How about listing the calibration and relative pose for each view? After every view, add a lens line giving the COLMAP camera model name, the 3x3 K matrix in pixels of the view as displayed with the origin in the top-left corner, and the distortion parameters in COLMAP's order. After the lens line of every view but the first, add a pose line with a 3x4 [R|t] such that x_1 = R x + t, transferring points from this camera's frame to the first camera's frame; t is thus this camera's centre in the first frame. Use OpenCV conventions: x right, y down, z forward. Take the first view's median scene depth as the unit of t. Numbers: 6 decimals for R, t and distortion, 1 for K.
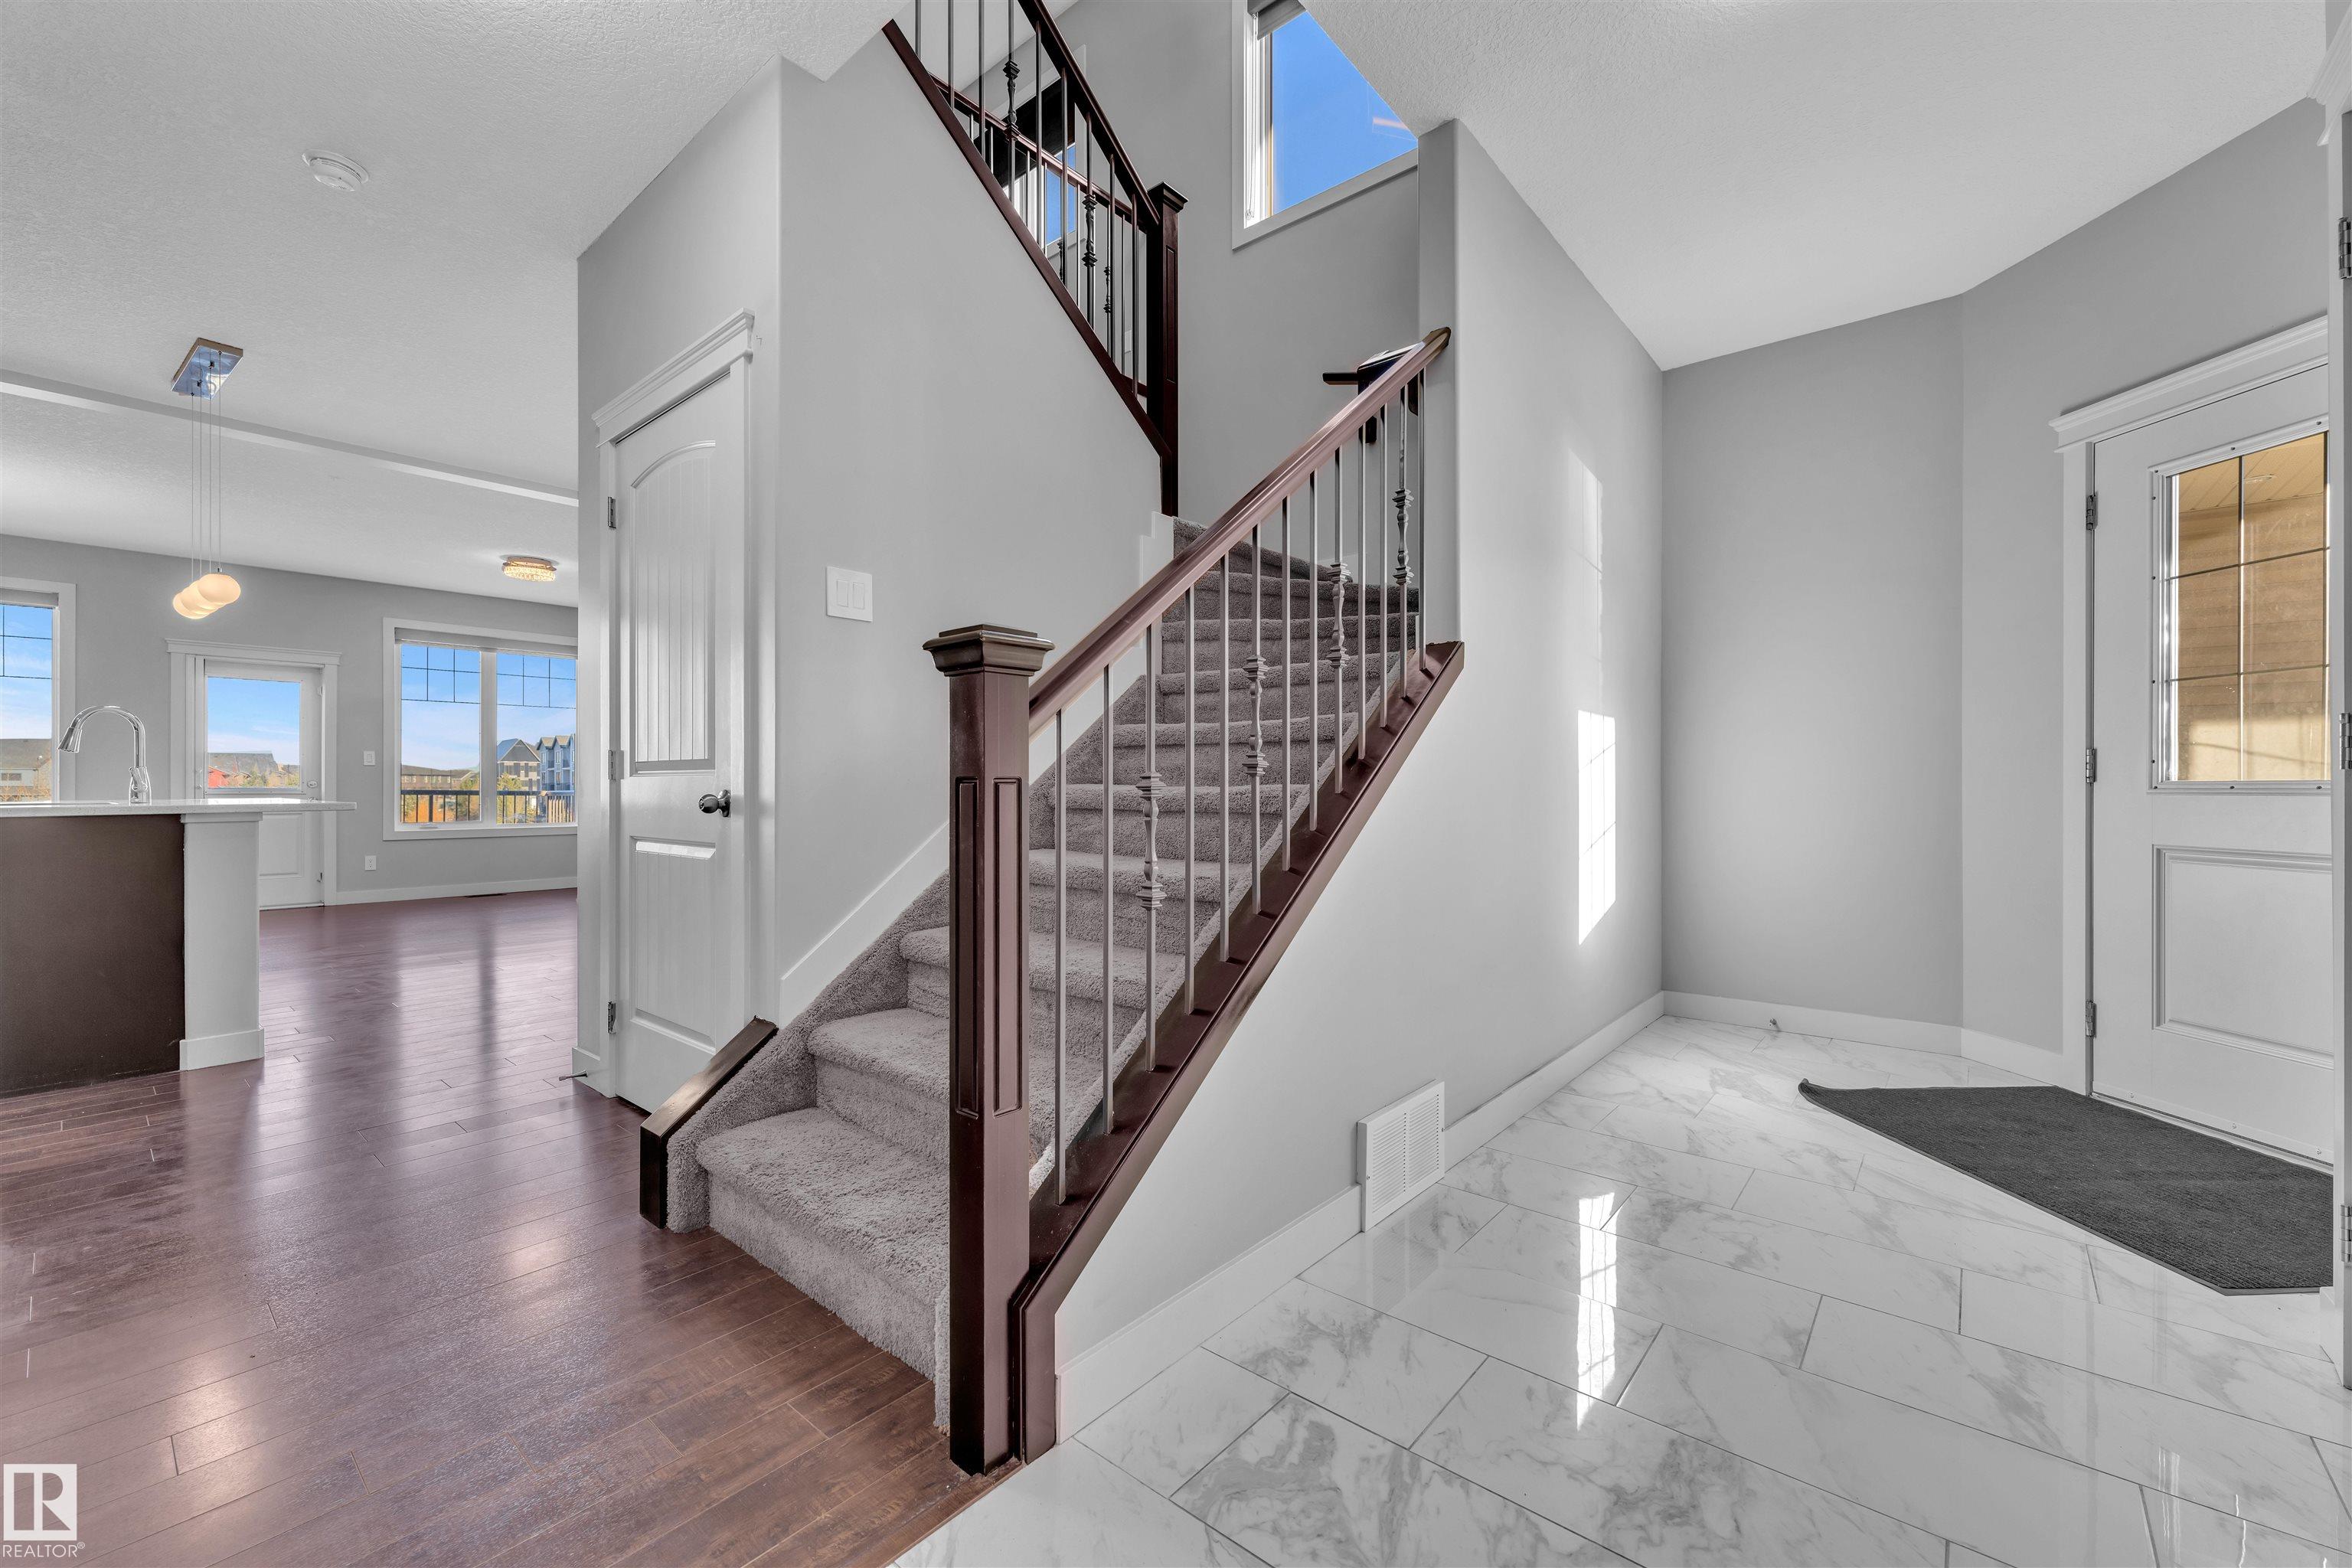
lens RADIAL K [[951.2, 0, 1171.8], [0, 951.2, 785.1], [0, 0, 1]] dist [0.000937, 0.000034]
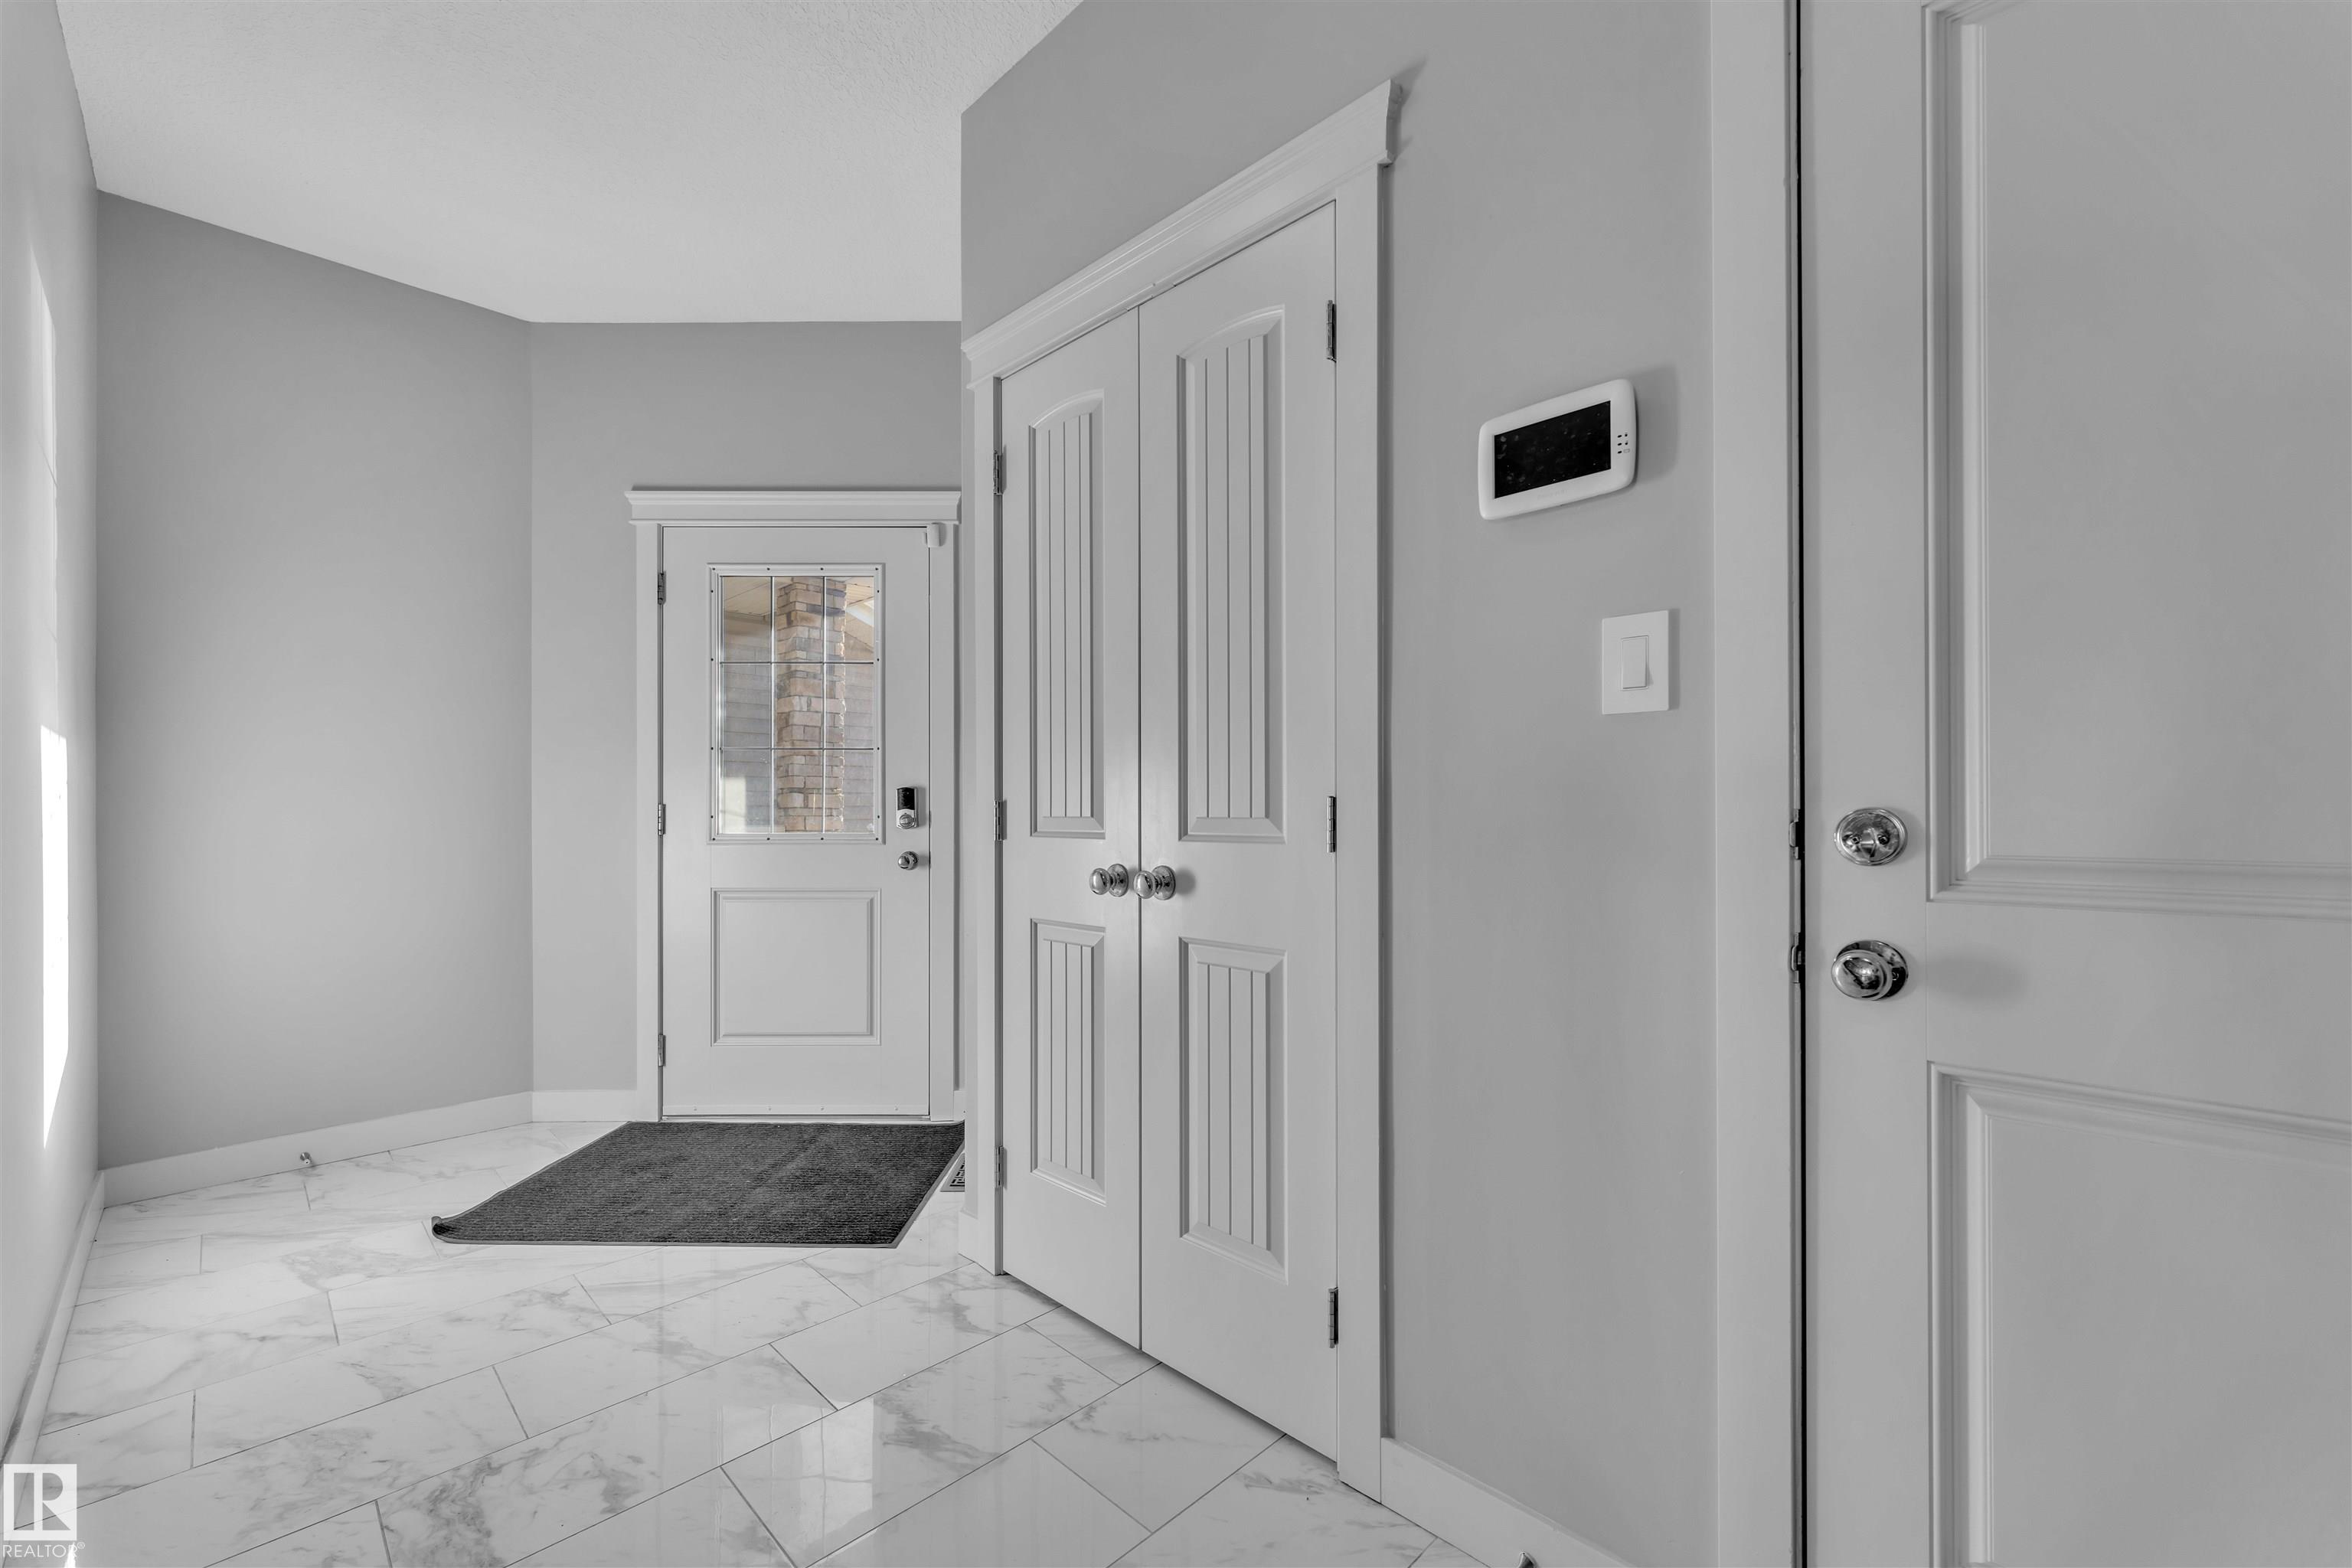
lens RADIAL K [[951.2, 0, 1170.4], [0, 951.2, 803.3], [0, 0, 1]] dist [0.000937, 0.000034]
pose [[0.073981, 0.006145, 0.997241, -0.085444], [0.000526, 0.999981, -0.006201, -0.031510], [-0.997260, 0.000983, 0.073976, 0.335240]]
